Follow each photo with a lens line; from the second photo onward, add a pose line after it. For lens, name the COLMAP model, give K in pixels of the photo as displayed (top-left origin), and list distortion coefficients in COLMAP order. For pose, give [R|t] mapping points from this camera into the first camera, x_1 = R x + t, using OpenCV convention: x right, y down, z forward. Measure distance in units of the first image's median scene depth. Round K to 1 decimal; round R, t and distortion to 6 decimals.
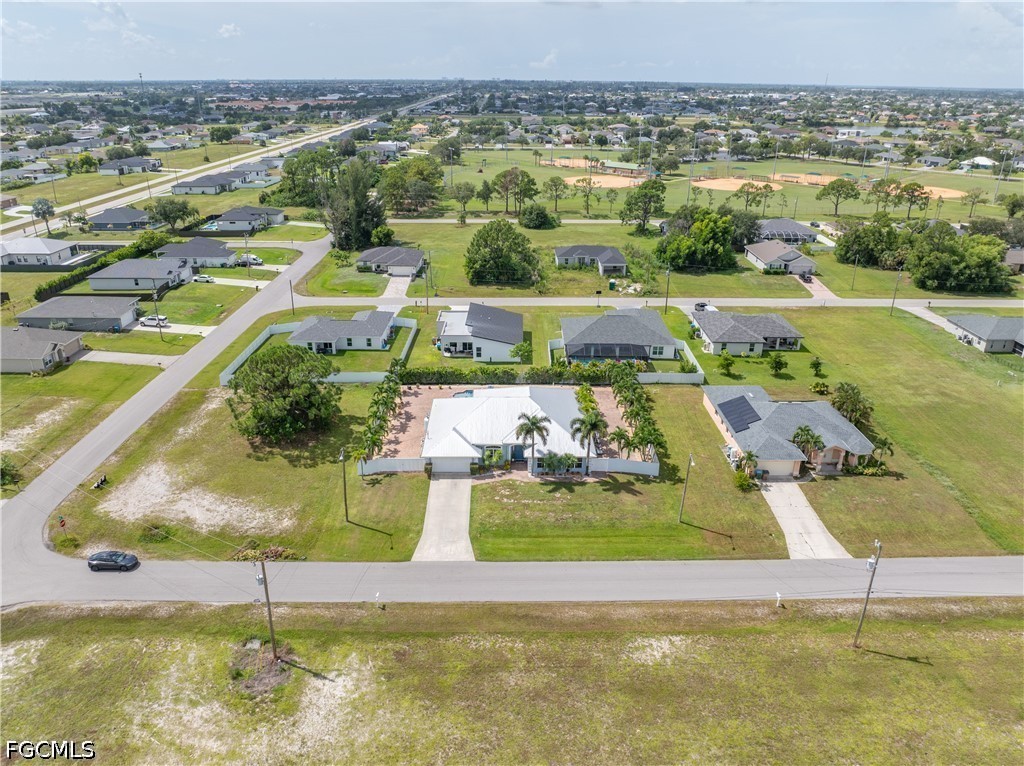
lens RADIAL K [[721.3, 0, 510.4], [0, 721.3, 379.4], [0, 0, 1]] dist [-0.034486, -0.003554]
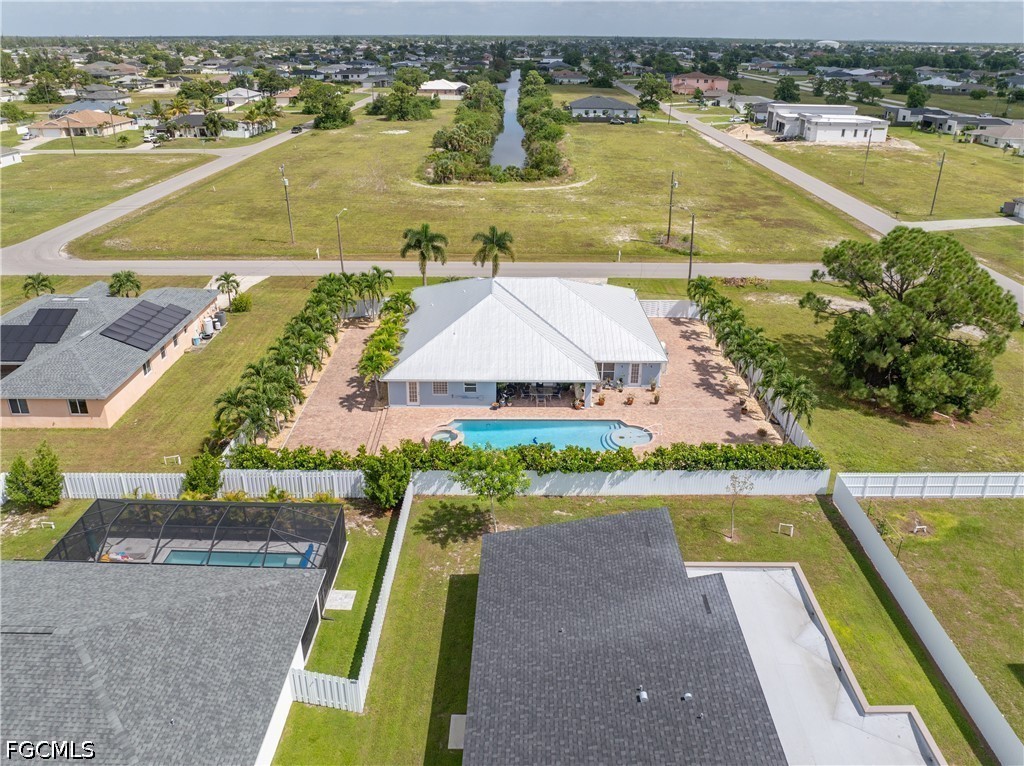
lens RADIAL K [[734.9, 0, 504.2], [0, 734.9, 351.3], [0, 0, 1]] dist [-0.005996, -0.091329]
pose [[-0.999794, -0.018314, 0.008738, 0.008313], [-0.006348, 0.691310, 0.722531, -0.316830], [-0.019273, 0.722326, -0.691284, 1.185242]]
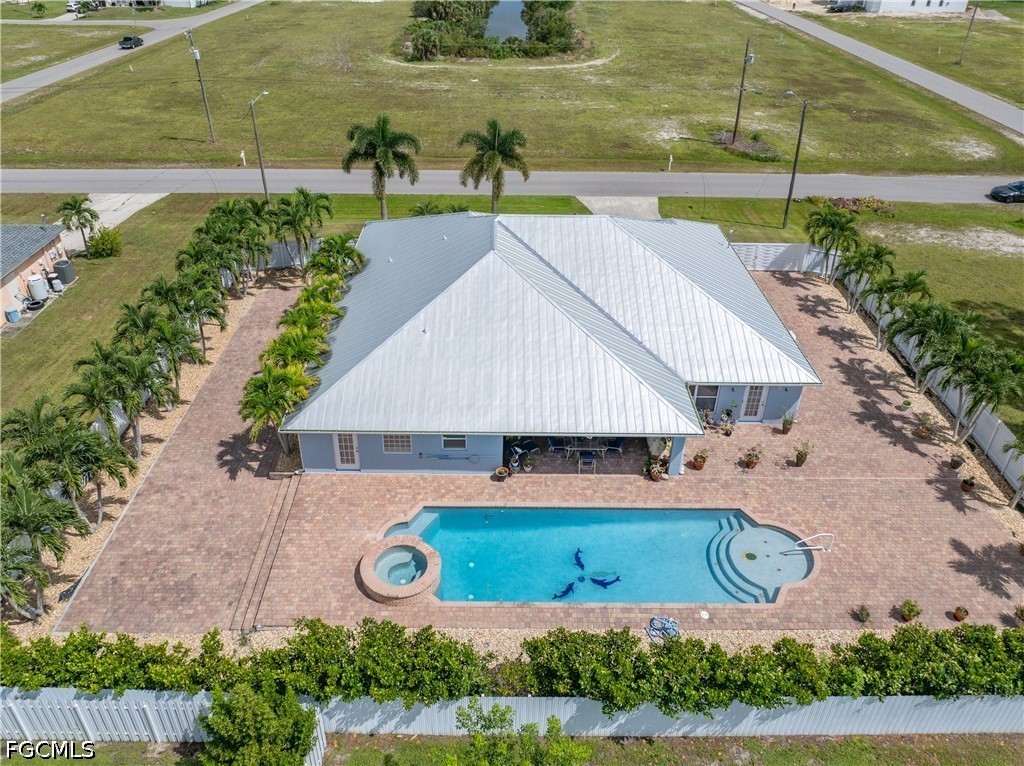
lens RADIAL K [[729.2, 0, 490.3], [0, 729.2, 348.8], [0, 0, 1]] dist [-0.039505, 0.002649]
pose [[-0.999635, -0.023356, 0.013580, 0.018455], [-0.002497, 0.580360, 0.814356, -0.184688], [-0.026902, 0.814025, -0.580206, 1.002509]]
